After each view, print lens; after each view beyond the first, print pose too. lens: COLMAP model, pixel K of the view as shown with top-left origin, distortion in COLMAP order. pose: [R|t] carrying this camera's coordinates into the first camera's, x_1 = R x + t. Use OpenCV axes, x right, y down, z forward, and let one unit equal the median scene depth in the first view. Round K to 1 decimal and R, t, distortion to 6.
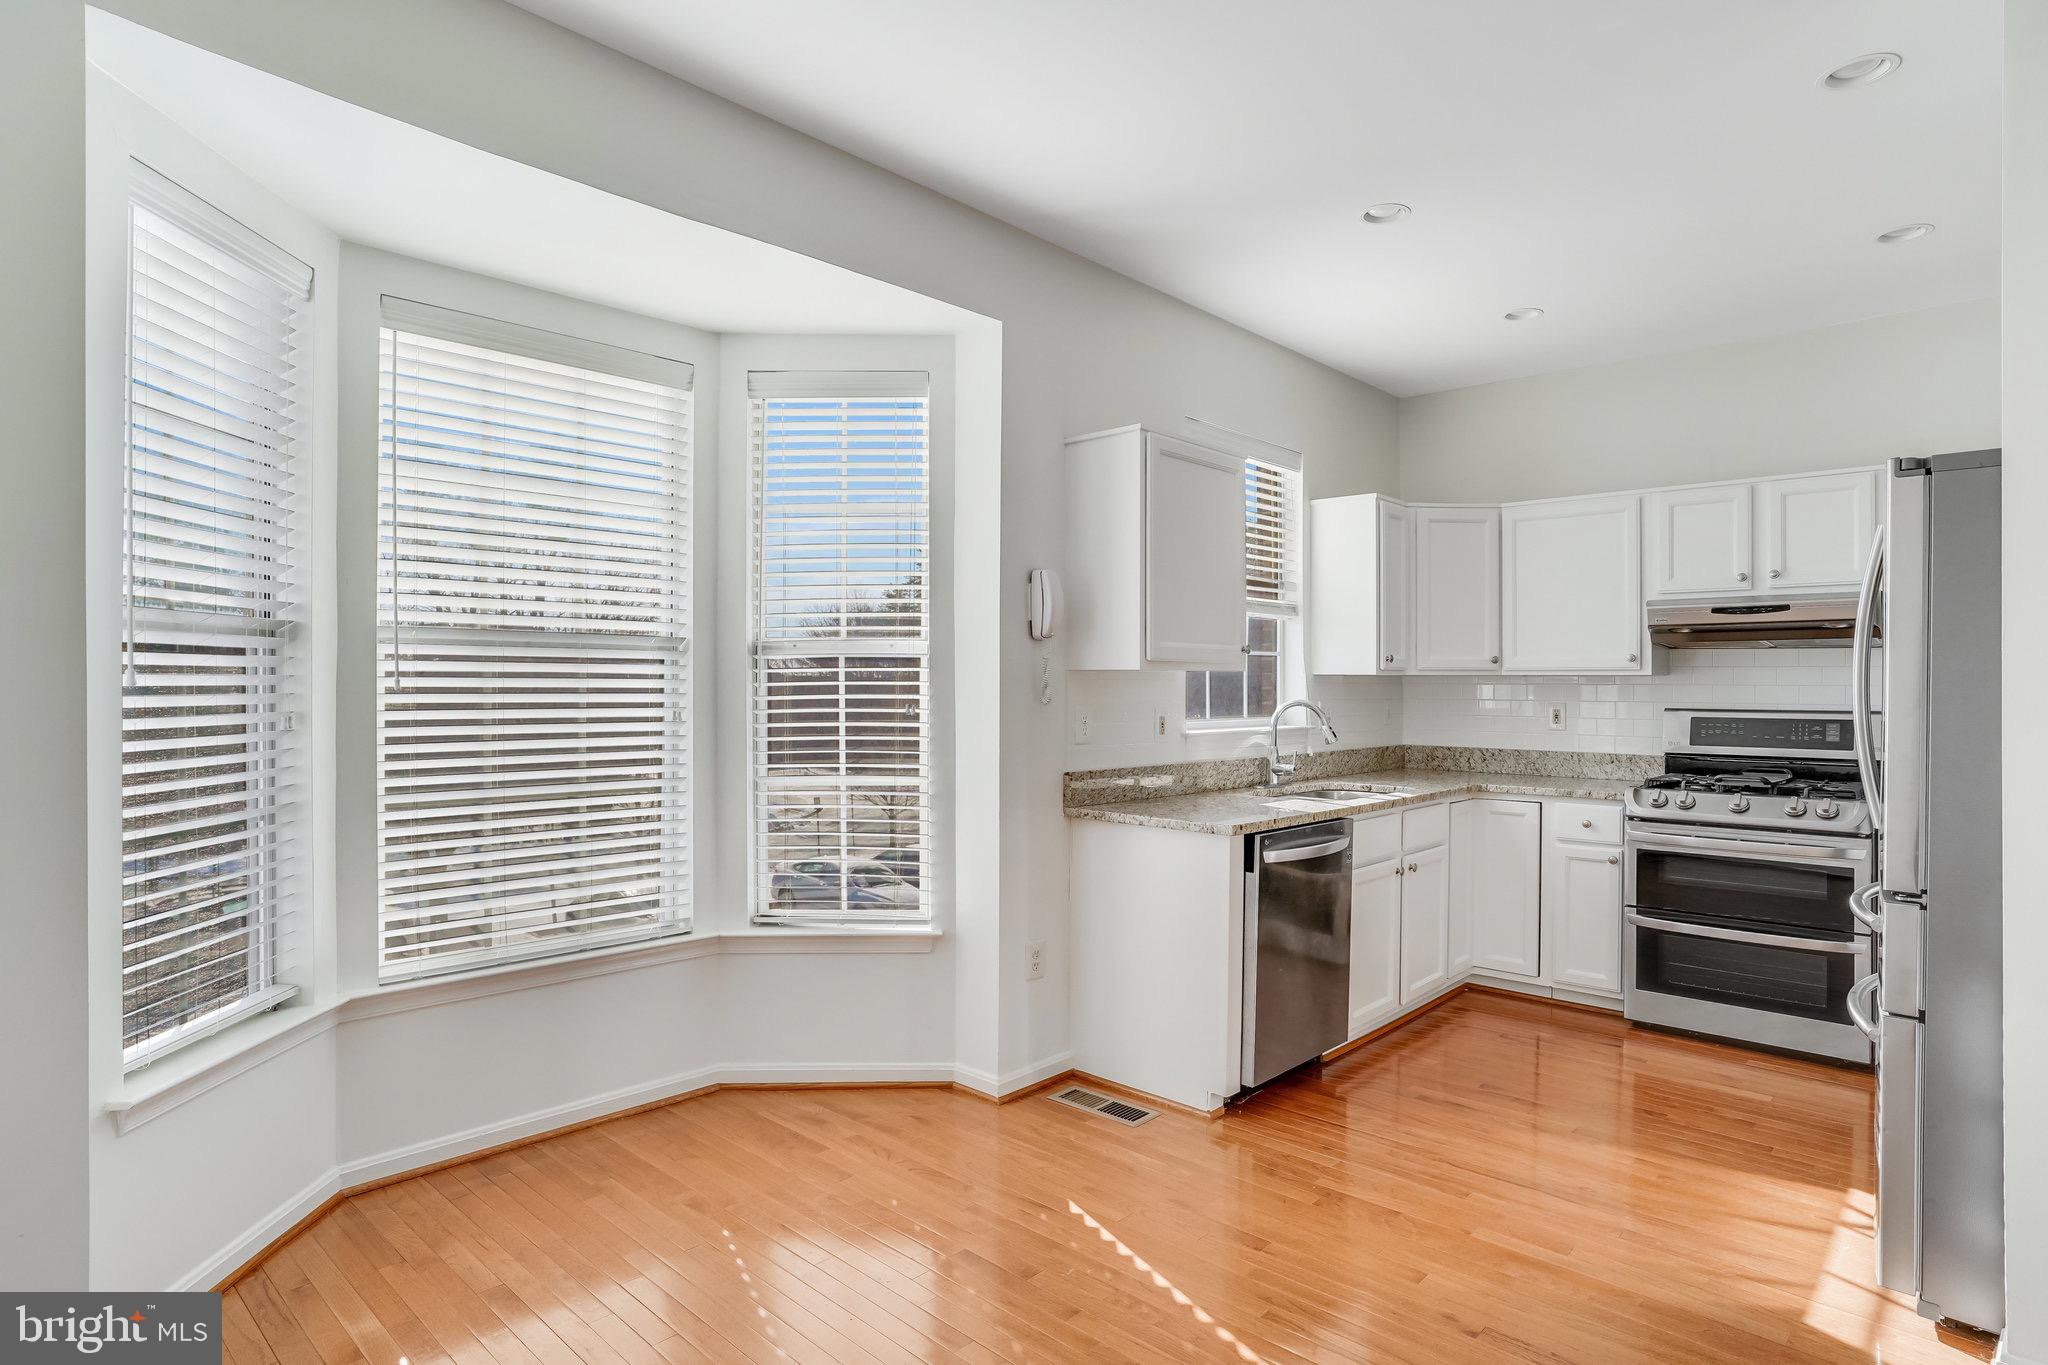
lens RADIAL K [[1103.1, 0, 1019.0], [0, 1103.1, 683.8], [0, 0, 1]] dist [-0.004218, 0.000704]
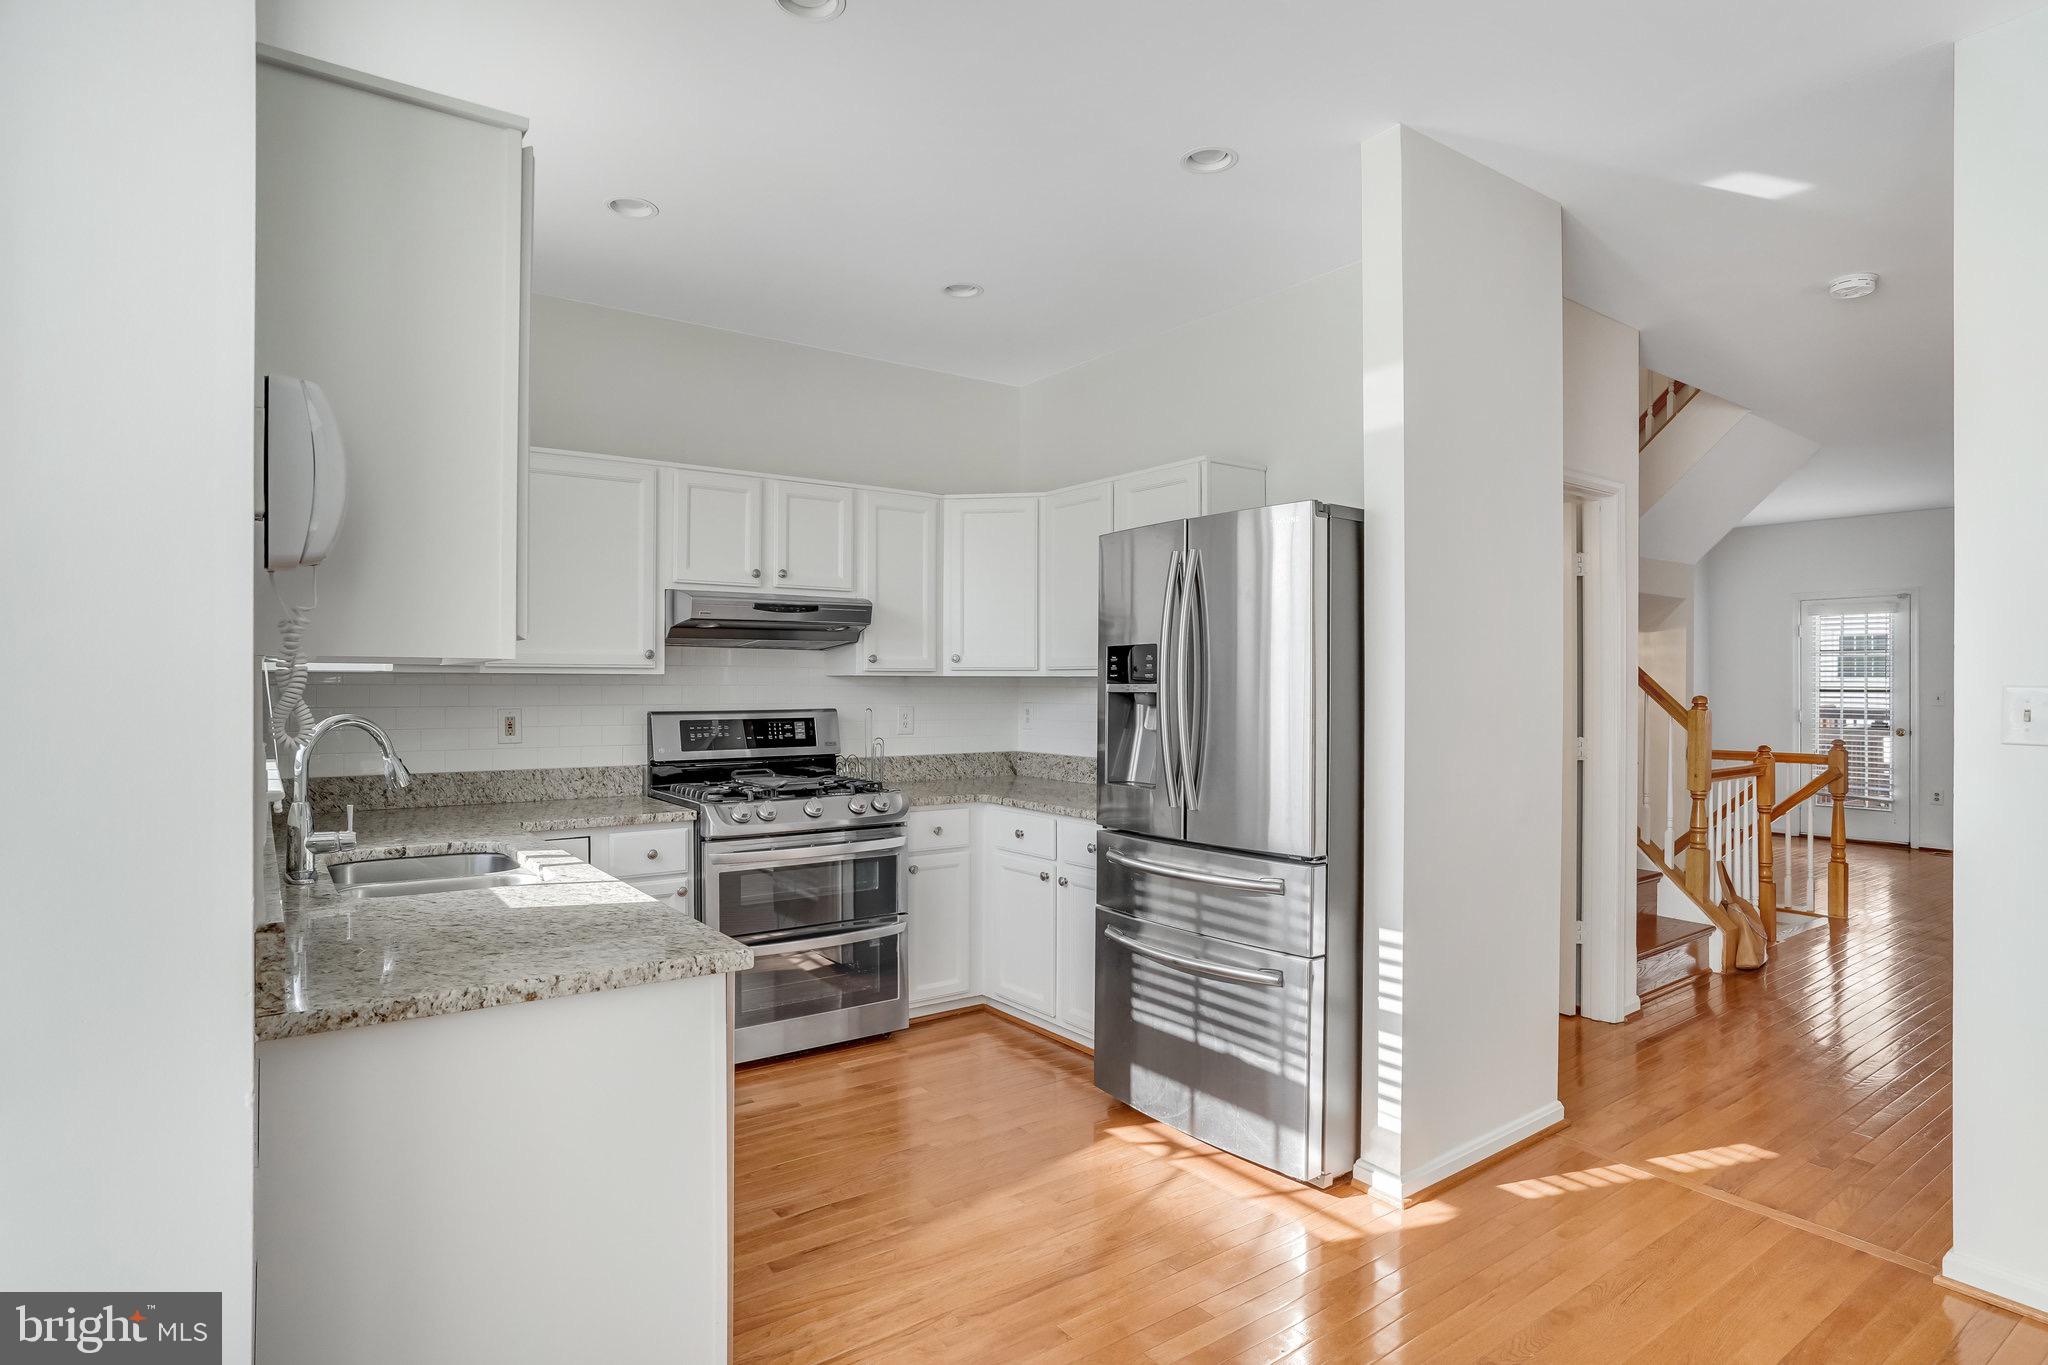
lens RADIAL K [[1103.1, 0, 1022.7], [0, 1103.1, 689.4], [0, 0, 1]] dist [-0.004218, 0.000704]
pose [[0.177301, -0.005555, 0.984141, -0.249620], [-0.000541, 0.999983, 0.005742, -0.000648], [-0.984157, -0.001551, 0.177295, 0.590604]]
